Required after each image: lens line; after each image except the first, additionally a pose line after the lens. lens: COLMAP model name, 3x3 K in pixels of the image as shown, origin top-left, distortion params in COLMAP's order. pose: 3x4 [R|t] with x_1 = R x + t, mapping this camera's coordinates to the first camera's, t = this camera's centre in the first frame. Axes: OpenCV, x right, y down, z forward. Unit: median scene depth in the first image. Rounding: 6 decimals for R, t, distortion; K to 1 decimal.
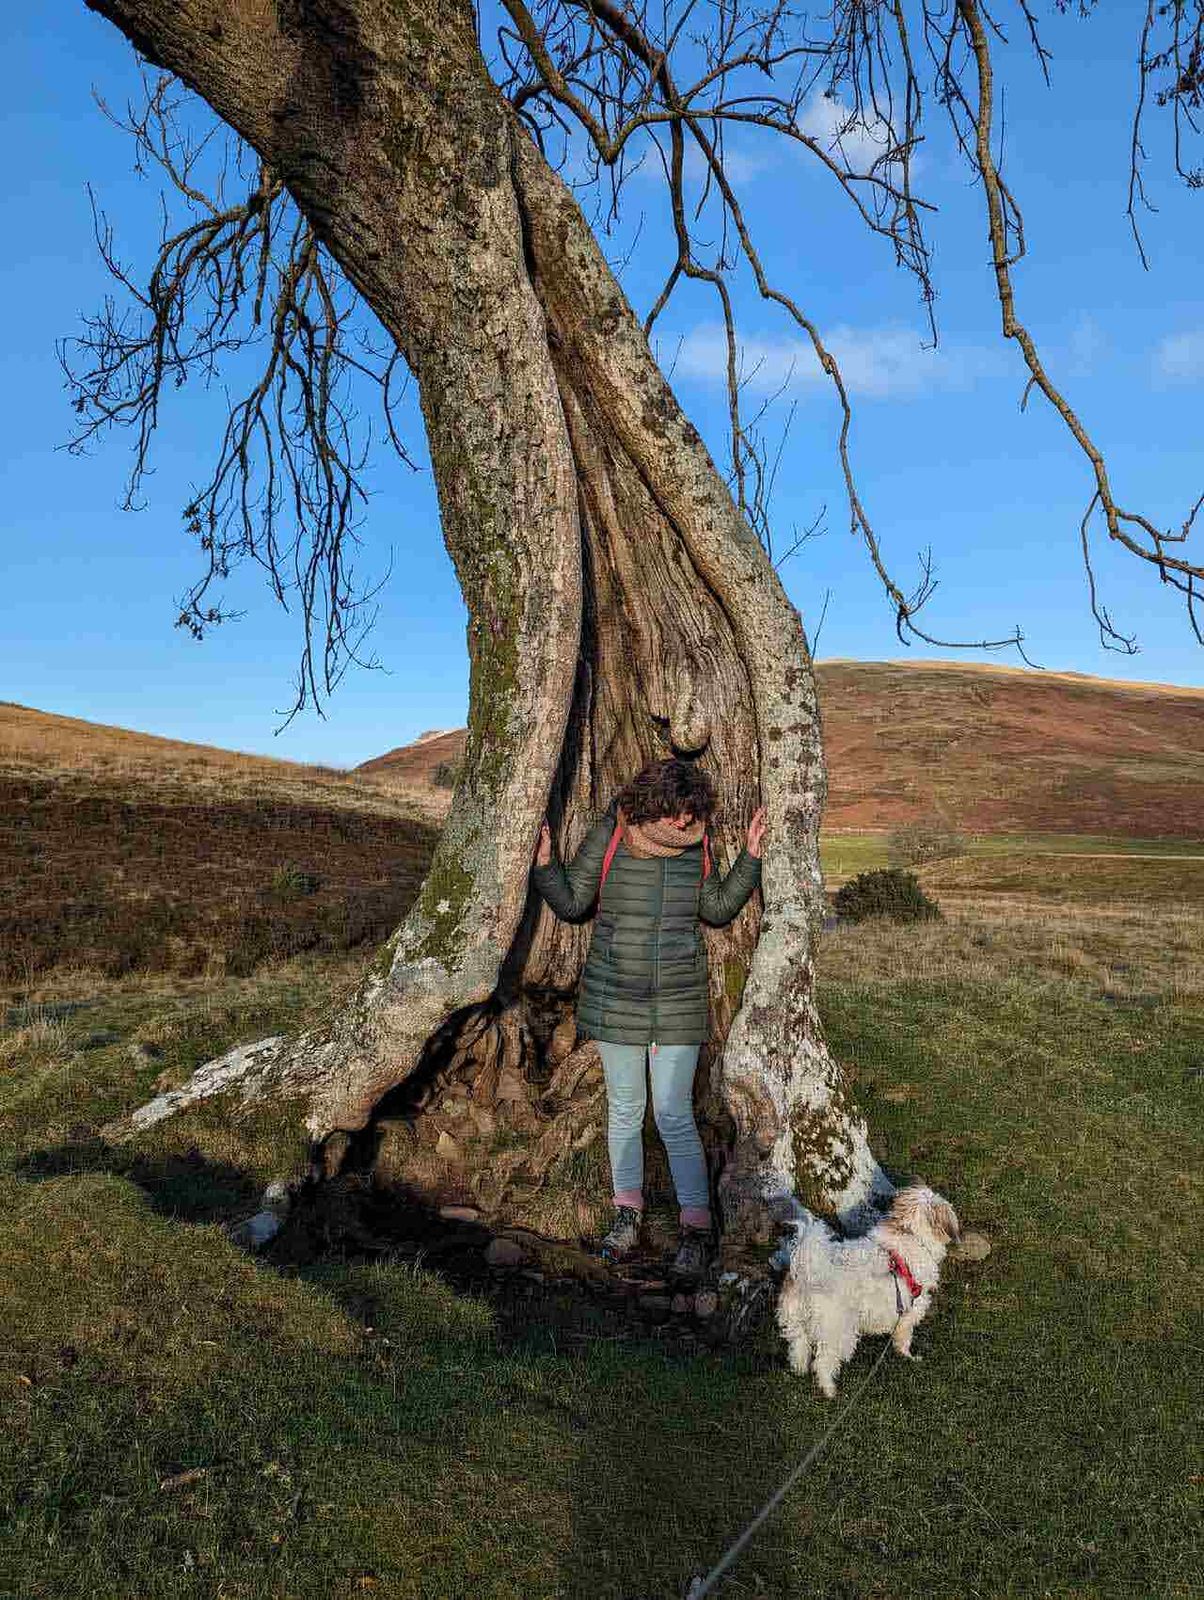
lens RADIAL K [[1100.1, 0, 604.1], [0, 1100.1, 820.3], [0, 0, 1]] dist [0.056583, -0.055251]
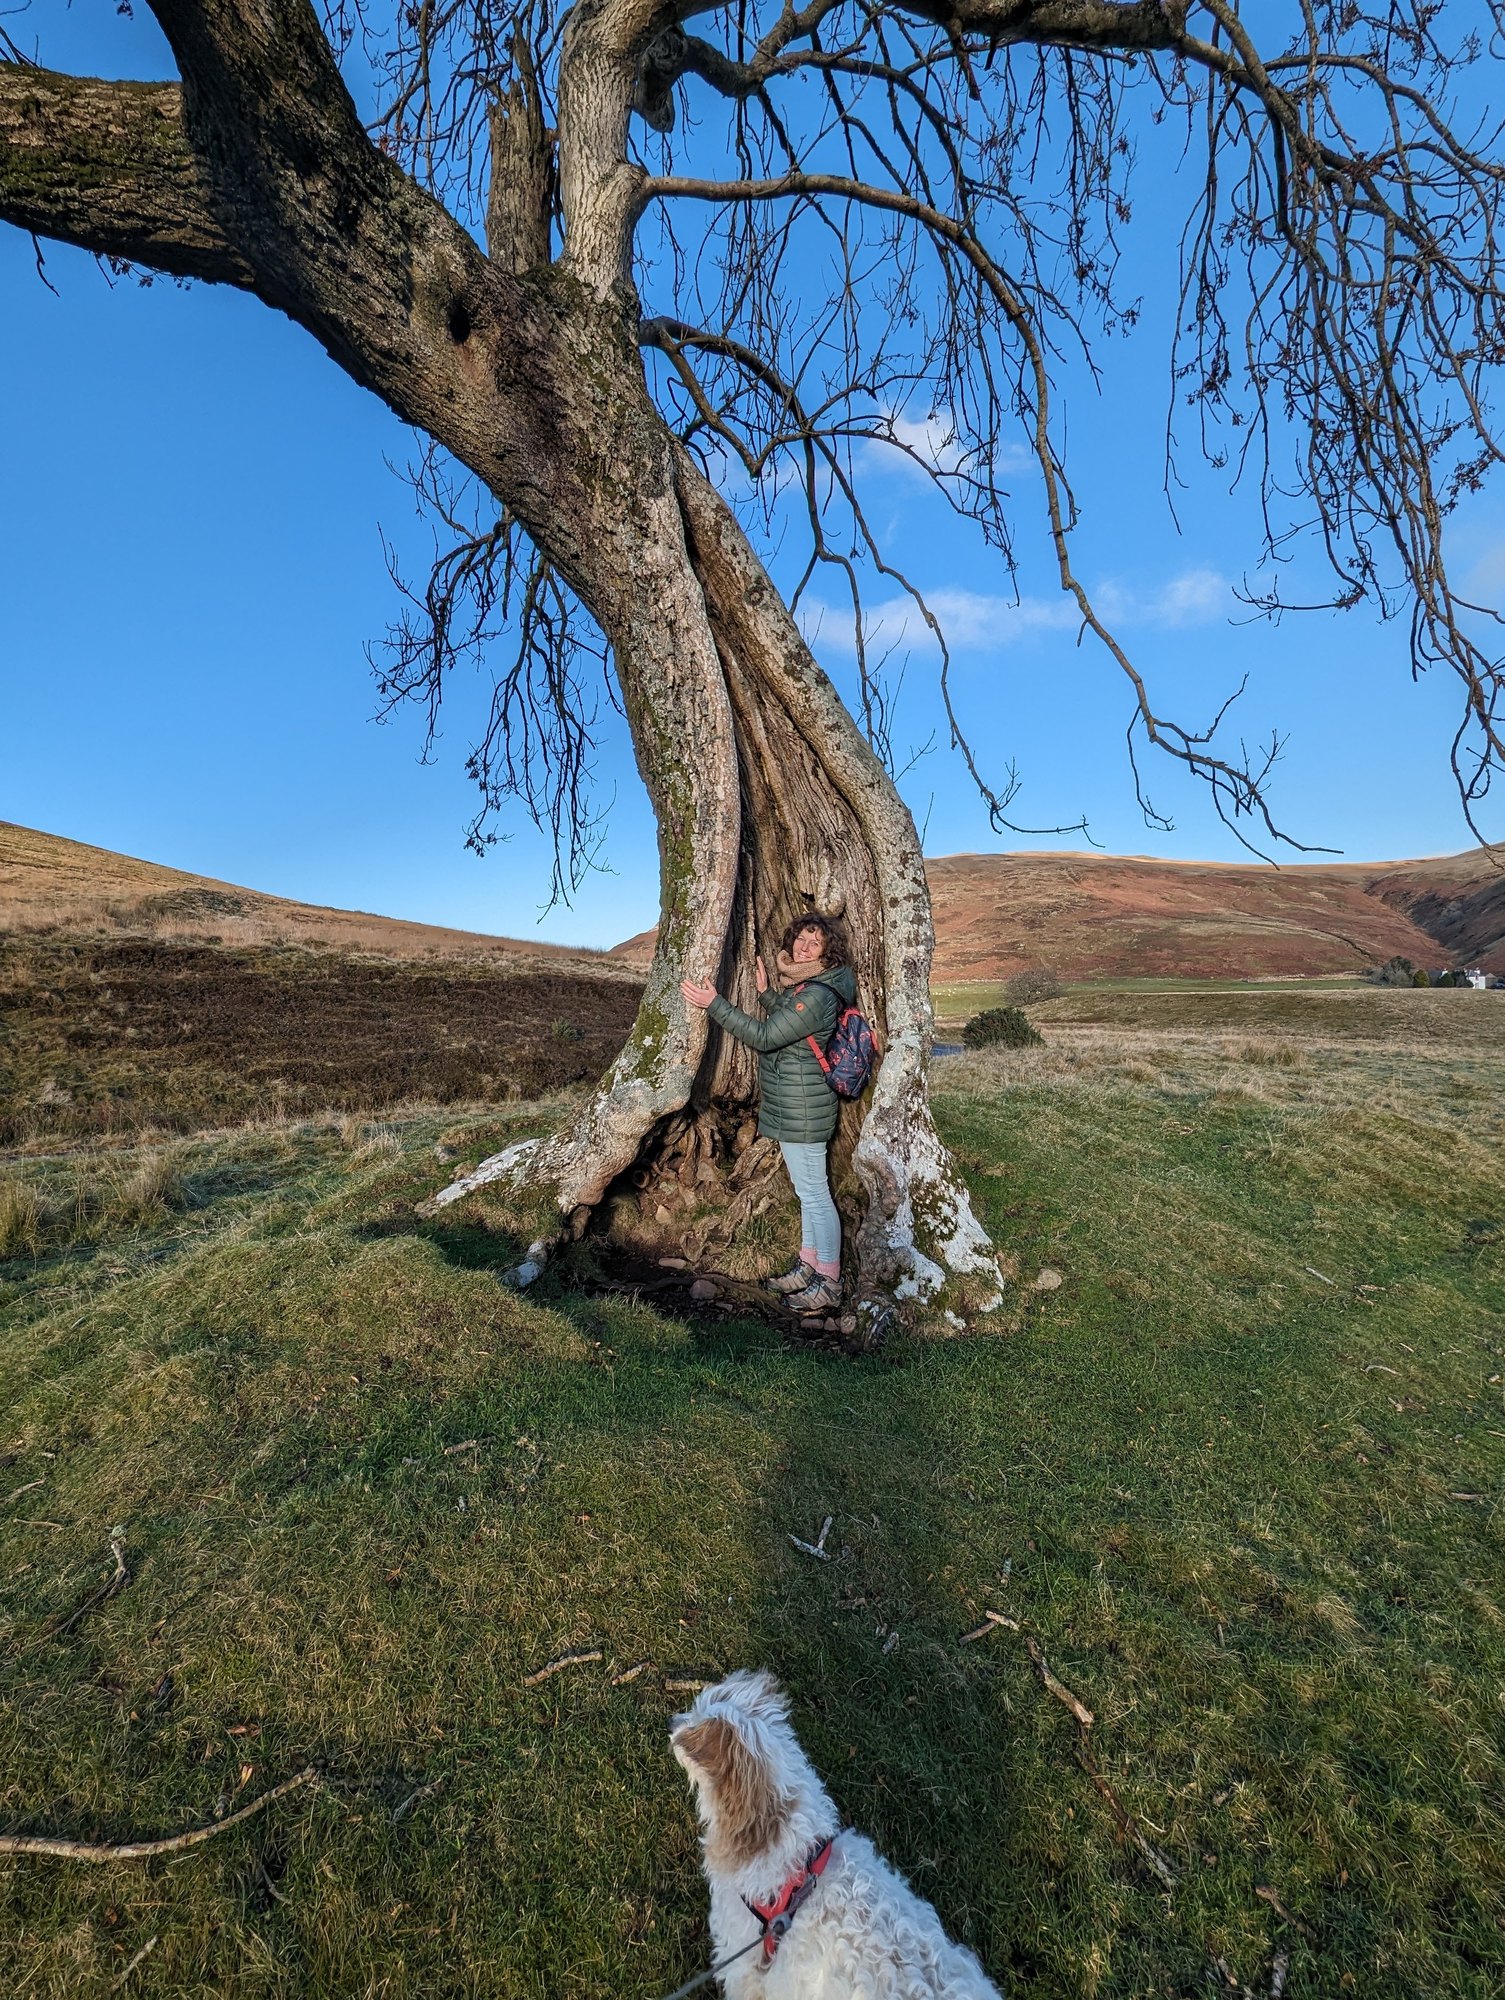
lens RADIAL K [[809.3, 0, 744.0], [0, 809.3, 1016.4], [0, 0, 1]] dist [-0.002576, -0.000348]
pose [[0.997441, -0.034589, -0.062576, 0.032559], [0.037235, 0.998439, 0.041631, 0.010664], [0.061038, -0.043855, 0.997172, 0.016539]]
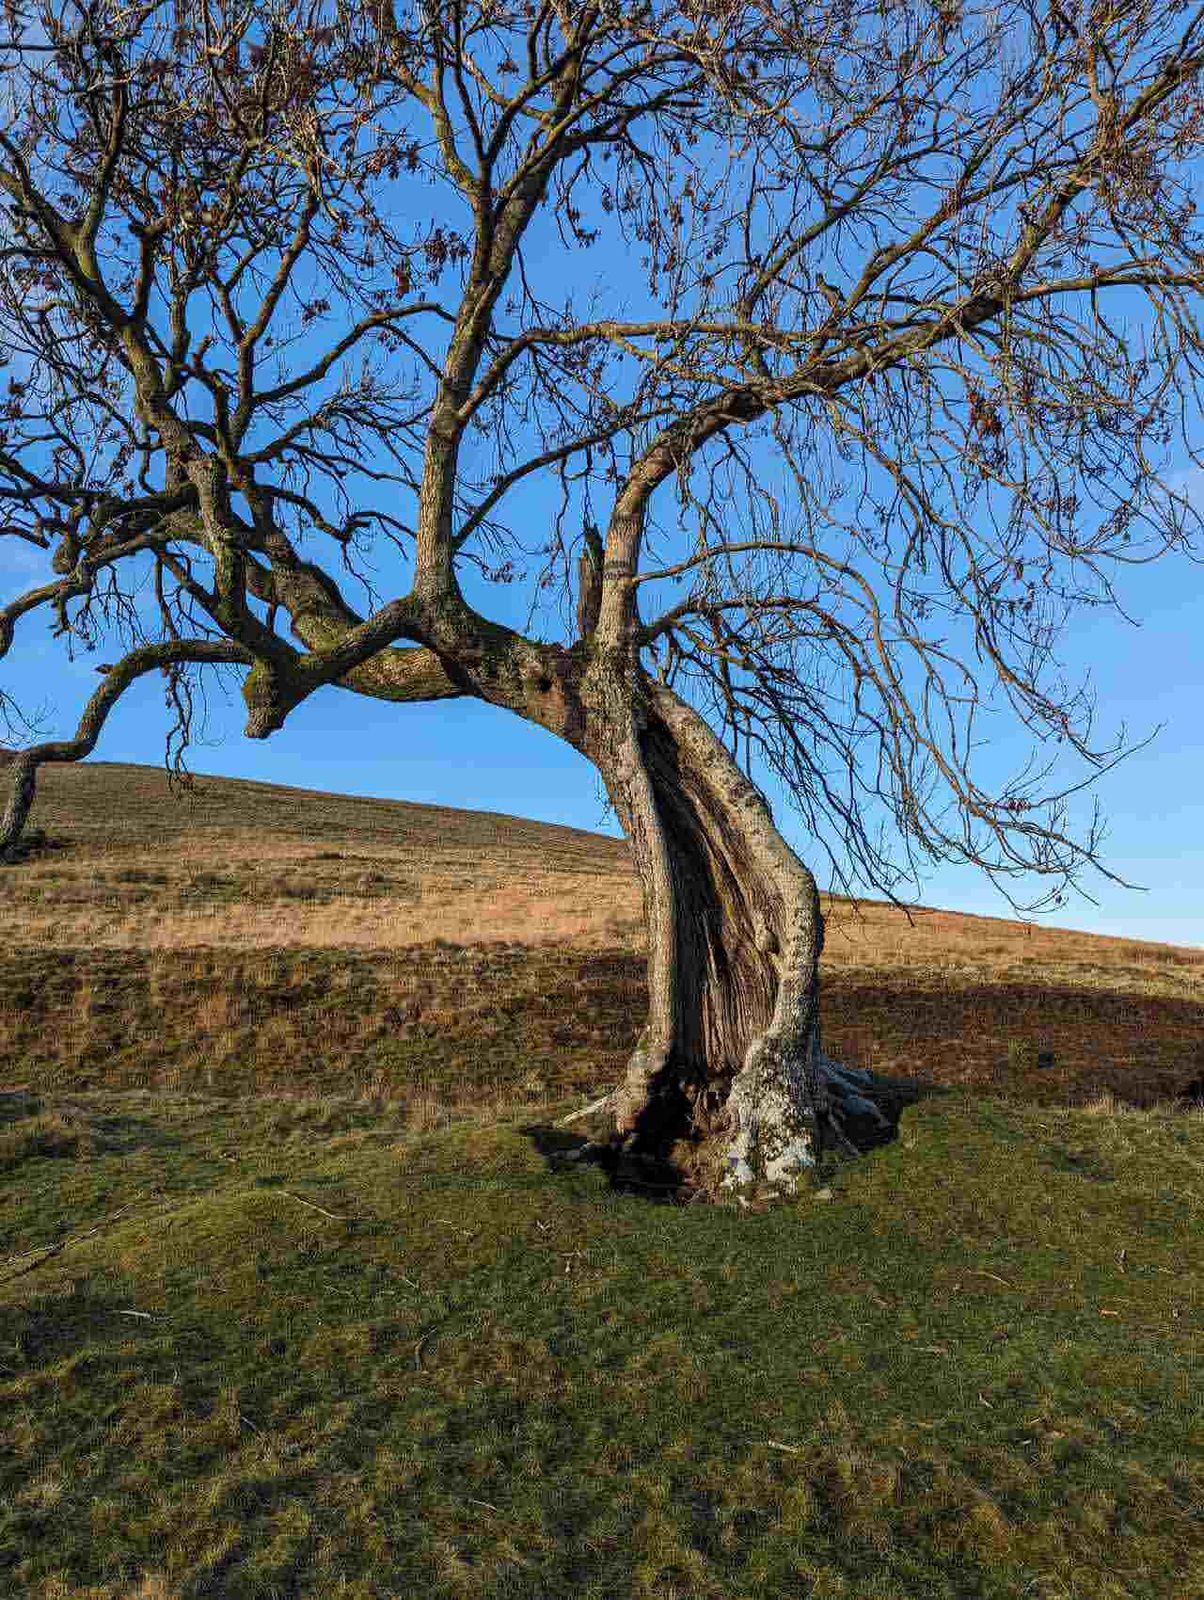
lens RADIAL K [[1100.1, 0, 604.1], [0, 1100.1, 820.3], [0, 0, 1]] dist [0.056583, -0.055251]
pose [[0.709667, -0.137727, -0.690944, 1.347988], [0.020477, 0.984324, -0.175175, 0.050129], [0.704240, 0.110167, 0.701363, -0.679384]]
